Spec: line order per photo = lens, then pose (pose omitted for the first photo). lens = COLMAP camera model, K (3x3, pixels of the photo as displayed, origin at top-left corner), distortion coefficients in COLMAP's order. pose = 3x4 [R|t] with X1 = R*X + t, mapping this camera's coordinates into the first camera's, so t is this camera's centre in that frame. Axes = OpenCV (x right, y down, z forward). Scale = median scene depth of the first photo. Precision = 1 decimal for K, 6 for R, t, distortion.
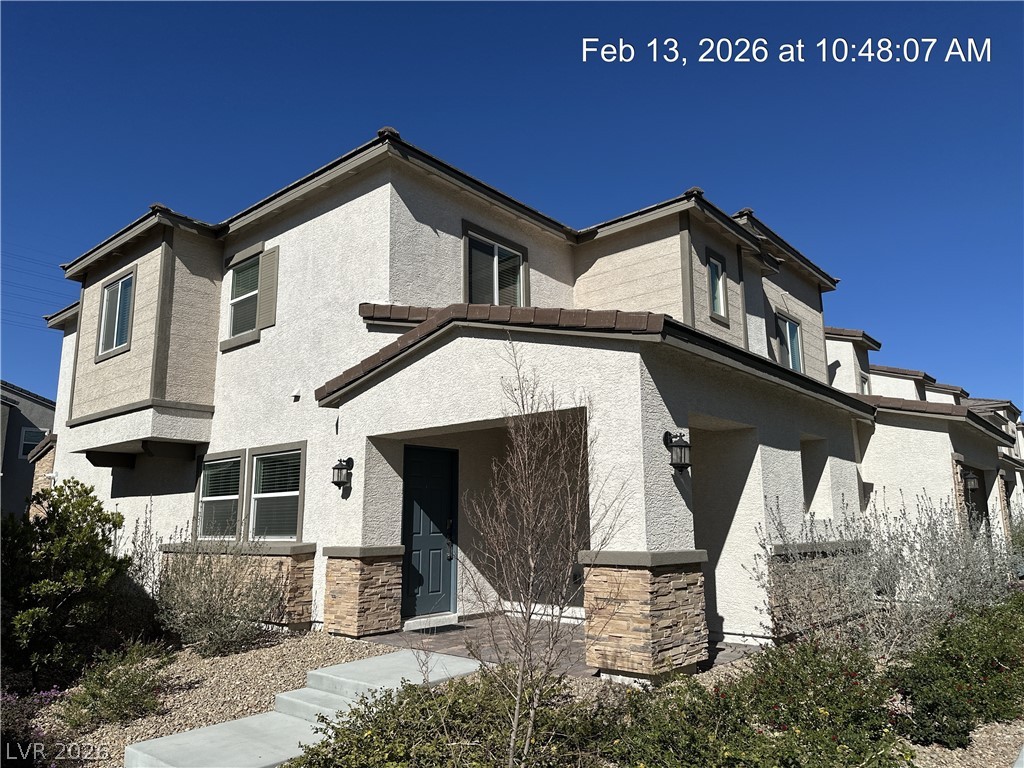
lens RADIAL K [[726.9, 0, 510.8], [0, 726.9, 379.2], [0, 0, 1]] dist [0.010604, -0.003630]
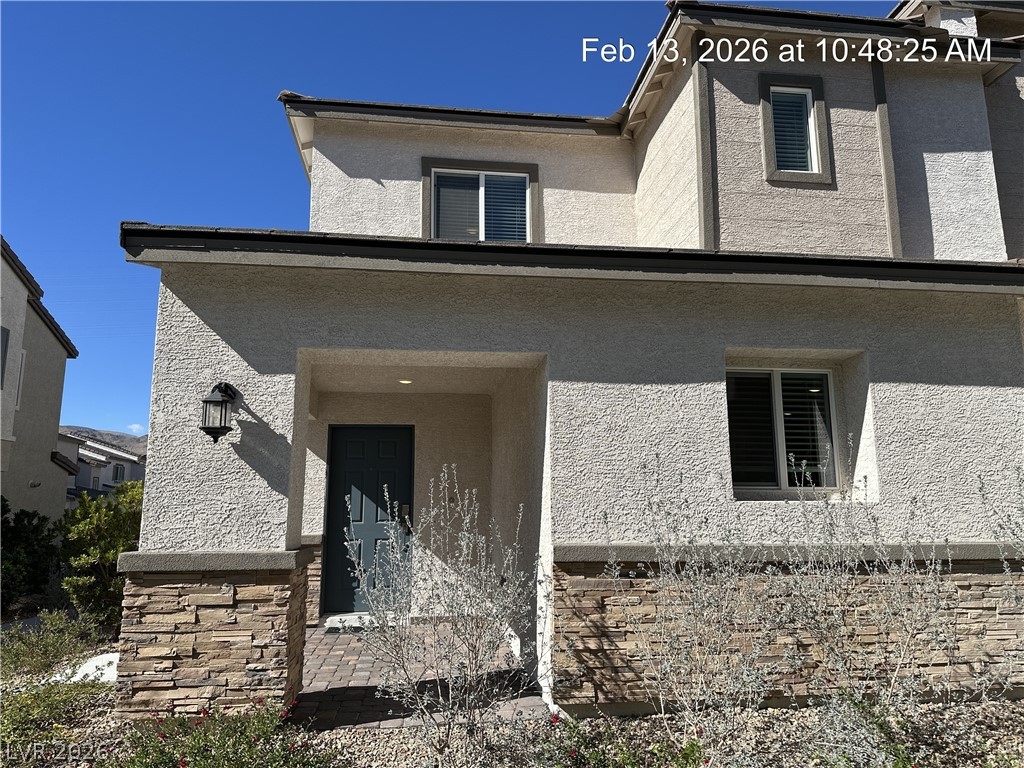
lens RADIAL K [[726.9, 0, 511.7], [0, 726.9, 391.7], [0, 0, 1]] dist [0.010604, -0.003630]
pose [[0.739859, -0.108998, -0.663874, 0.664150], [0.134901, 0.990782, -0.012330, 0.094322], [0.659098, -0.080435, 0.747743, 0.488258]]
